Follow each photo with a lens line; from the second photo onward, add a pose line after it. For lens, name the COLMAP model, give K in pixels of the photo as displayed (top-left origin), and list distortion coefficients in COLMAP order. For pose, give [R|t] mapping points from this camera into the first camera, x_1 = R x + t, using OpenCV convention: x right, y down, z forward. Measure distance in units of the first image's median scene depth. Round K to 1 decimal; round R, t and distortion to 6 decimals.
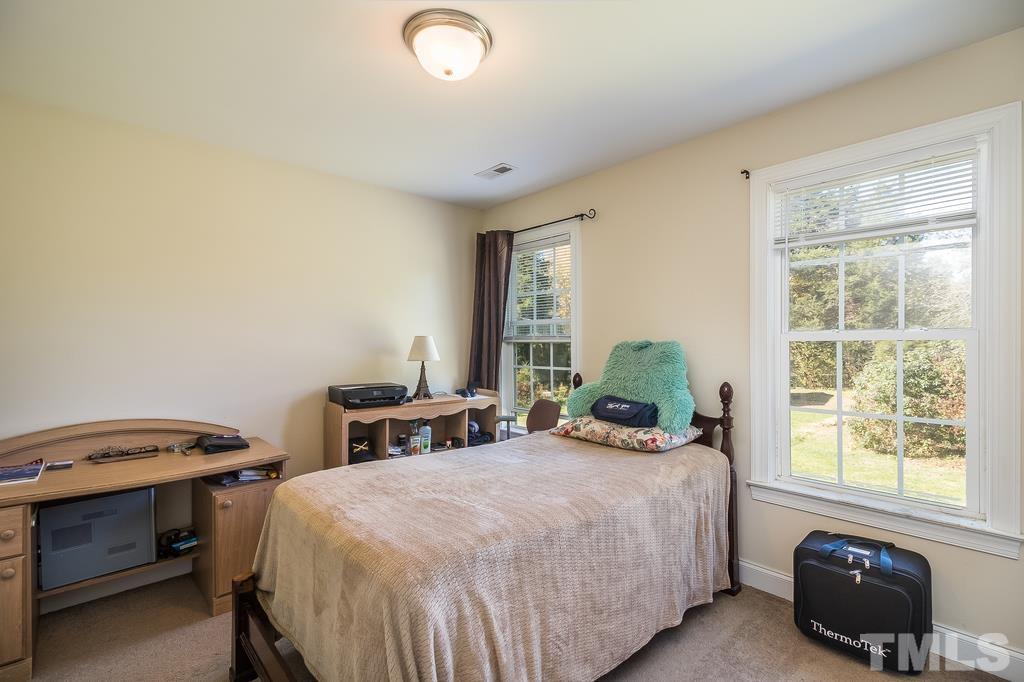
lens RADIAL K [[457.5, 0, 512.0], [0, 457.5, 341.0], [0, 0, 1]] dist [0.000498, -0.000175]
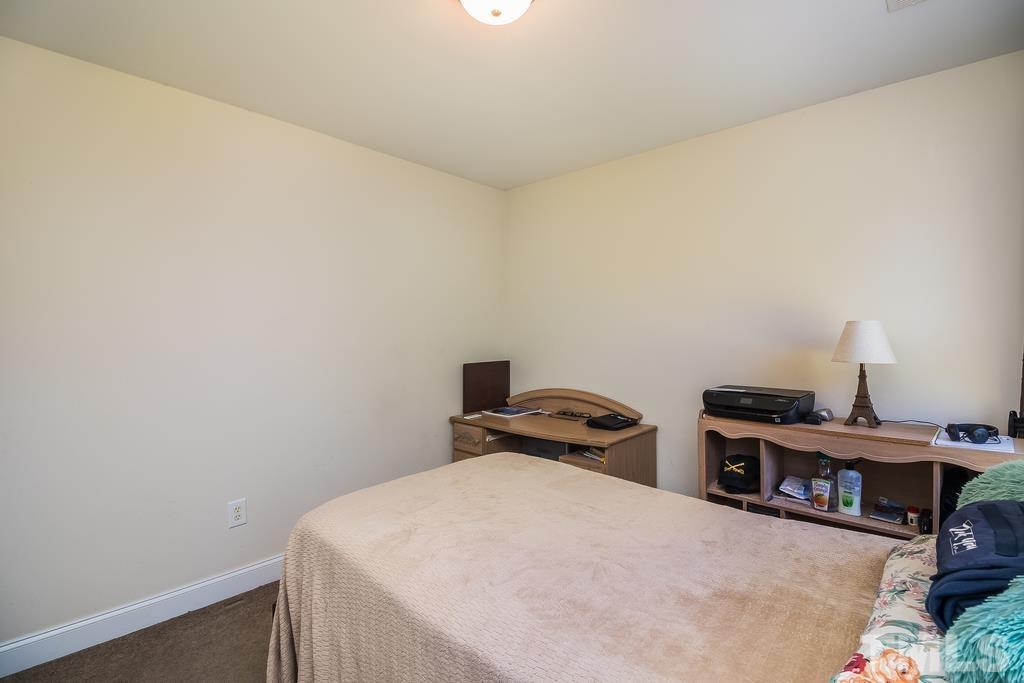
lens RADIAL K [[457.5, 0, 512.0], [0, 457.5, 341.5], [0, 0, 1]] dist [0.000498, -0.000175]
pose [[0.126380, 0.013582, -0.991889, 0.386275], [0.003644, 0.999893, 0.014156, 0.005333], [0.991975, -0.005404, 0.126317, 0.521843]]
